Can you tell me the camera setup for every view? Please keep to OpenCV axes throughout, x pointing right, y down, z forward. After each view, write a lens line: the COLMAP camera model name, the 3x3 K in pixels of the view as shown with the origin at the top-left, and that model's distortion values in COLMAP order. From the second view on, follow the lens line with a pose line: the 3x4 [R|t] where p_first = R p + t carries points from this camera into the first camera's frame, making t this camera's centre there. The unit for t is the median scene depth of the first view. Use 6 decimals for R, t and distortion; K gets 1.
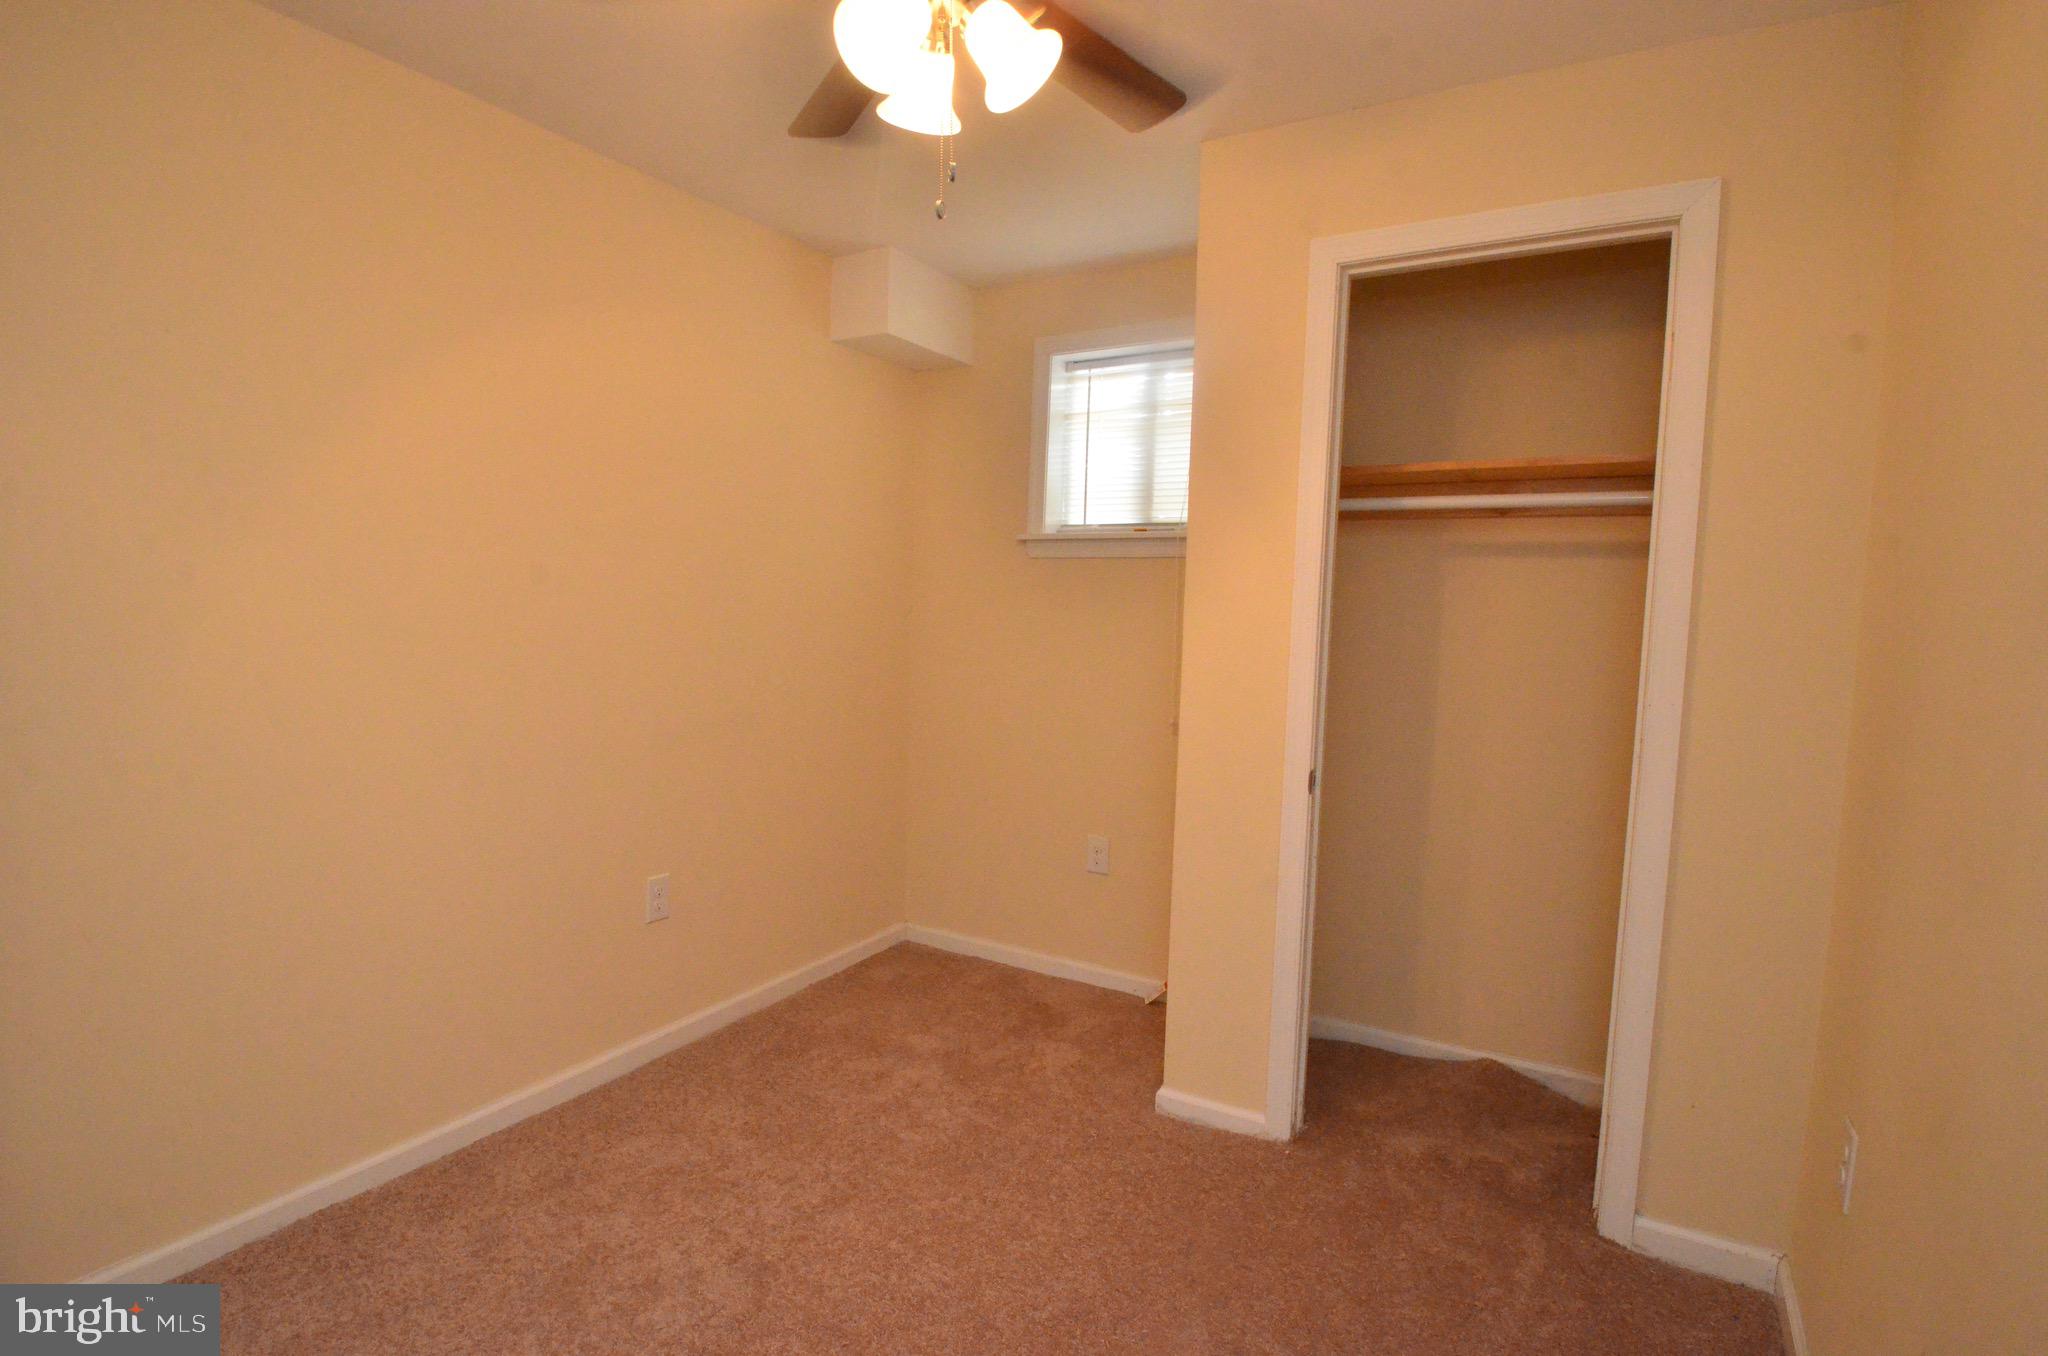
lens RADIAL K [[1041.5, 0, 961.1], [0, 1041.5, 681.0], [0, 0, 1]] dist [-0.000983, -0.000423]
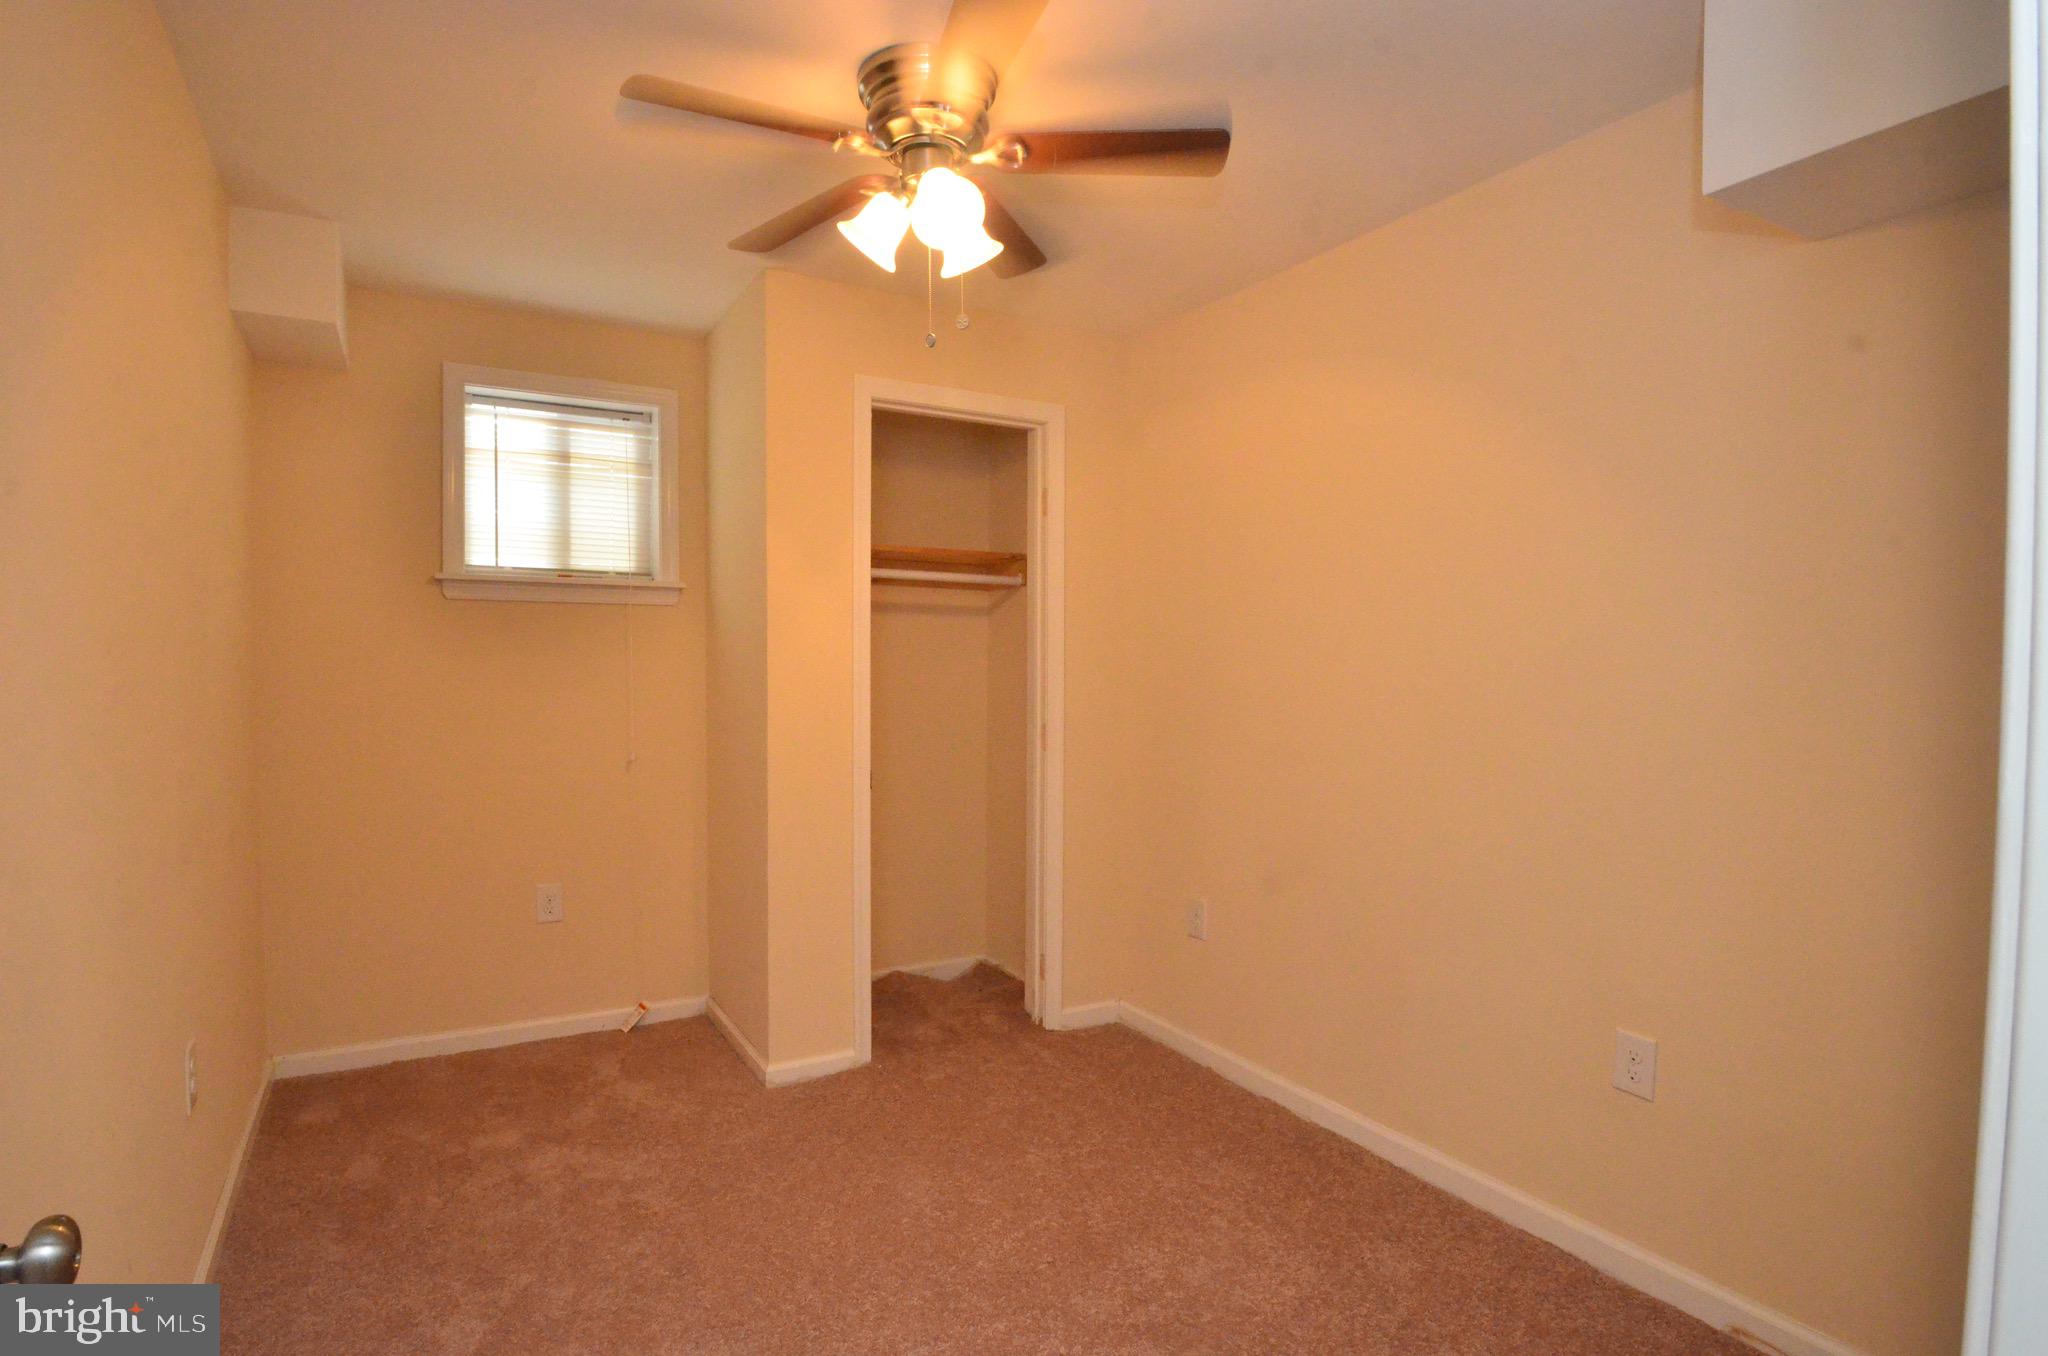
lens RADIAL K [[1041.5, 0, 961.1], [0, 1041.5, 681.0], [0, 0, 1]] dist [-0.000983, -0.000423]
pose [[0.498199, -0.035827, 0.866322, -0.527418], [0.071702, 0.997426, 0.000014, -0.014908], [-0.864093, 0.062110, 0.499485, 0.165984]]
